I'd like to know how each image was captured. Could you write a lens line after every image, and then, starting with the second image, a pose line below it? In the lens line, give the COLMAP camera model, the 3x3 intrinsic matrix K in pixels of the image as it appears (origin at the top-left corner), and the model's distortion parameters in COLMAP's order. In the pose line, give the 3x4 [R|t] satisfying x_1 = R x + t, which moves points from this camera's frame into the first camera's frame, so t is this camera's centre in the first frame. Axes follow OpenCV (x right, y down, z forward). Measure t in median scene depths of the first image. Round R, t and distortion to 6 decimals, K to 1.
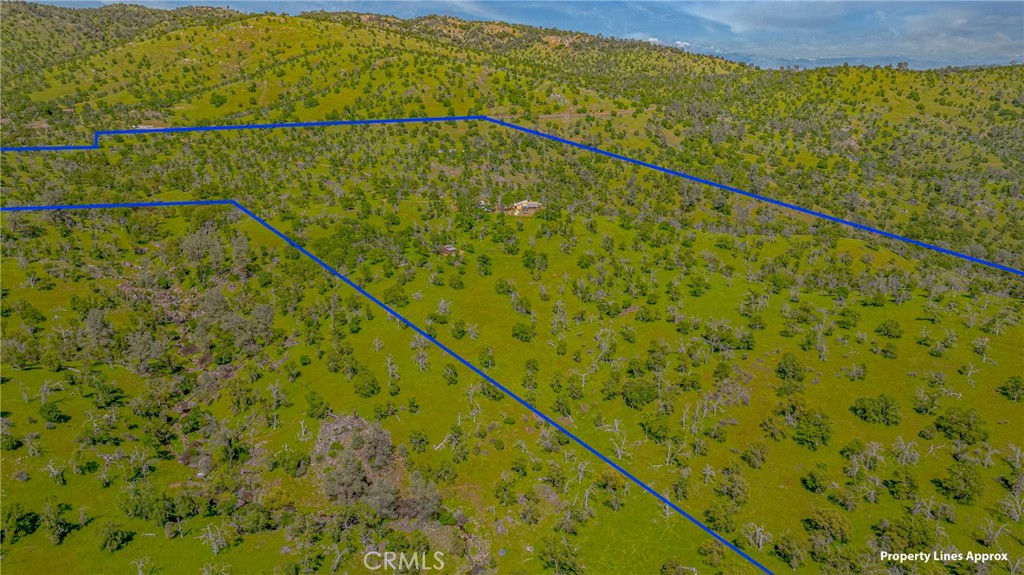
lens RADIAL K [[724.2, 0, 513.0], [0, 724.2, 288.4], [0, 0, 1]] dist [-0.014946, 0.013275]
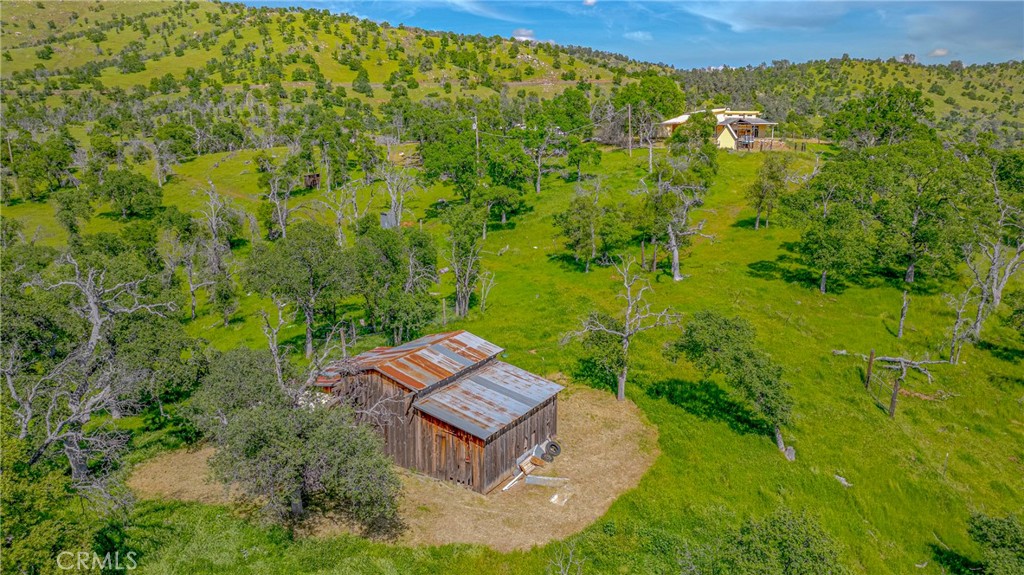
lens RADIAL K [[724.2, 0, 508.9], [0, 724.2, 285.8], [0, 0, 1]] dist [-0.014946, 0.013275]
pose [[0.992902, -0.029144, 0.115313, -0.035944], [0.035778, 0.997796, -0.055882, -0.024056], [-0.113430, 0.059611, 0.991756, 0.362410]]
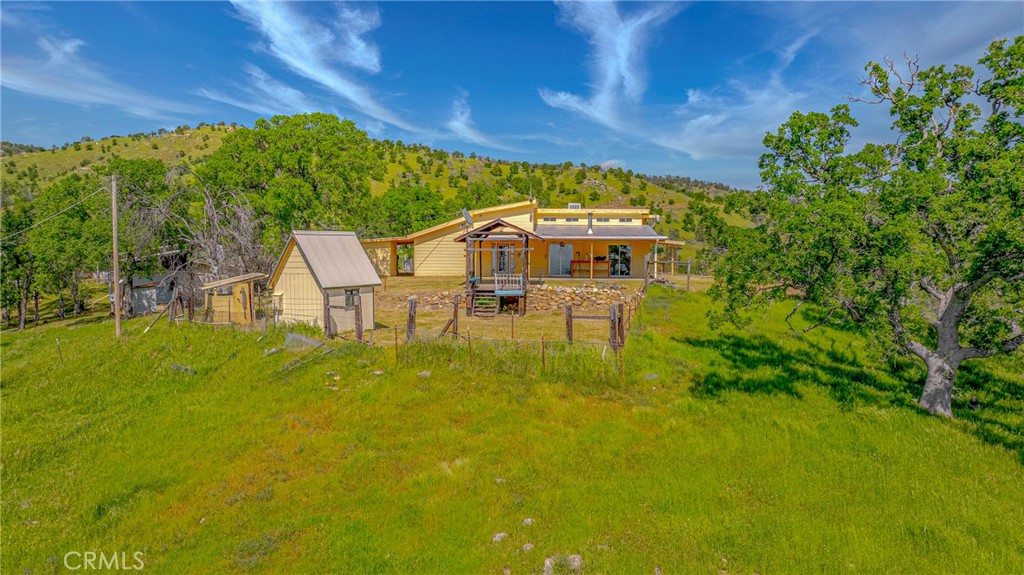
lens RADIAL K [[724.2, 0, 512.6], [0, 724.2, 287.3], [0, 0, 1]] dist [-0.014946, 0.013275]
pose [[0.999591, -0.002898, -0.028458, 0.009586], [-0.003736, 0.973103, -0.230341, -0.040540], [0.028361, 0.230353, 0.972694, 0.423995]]
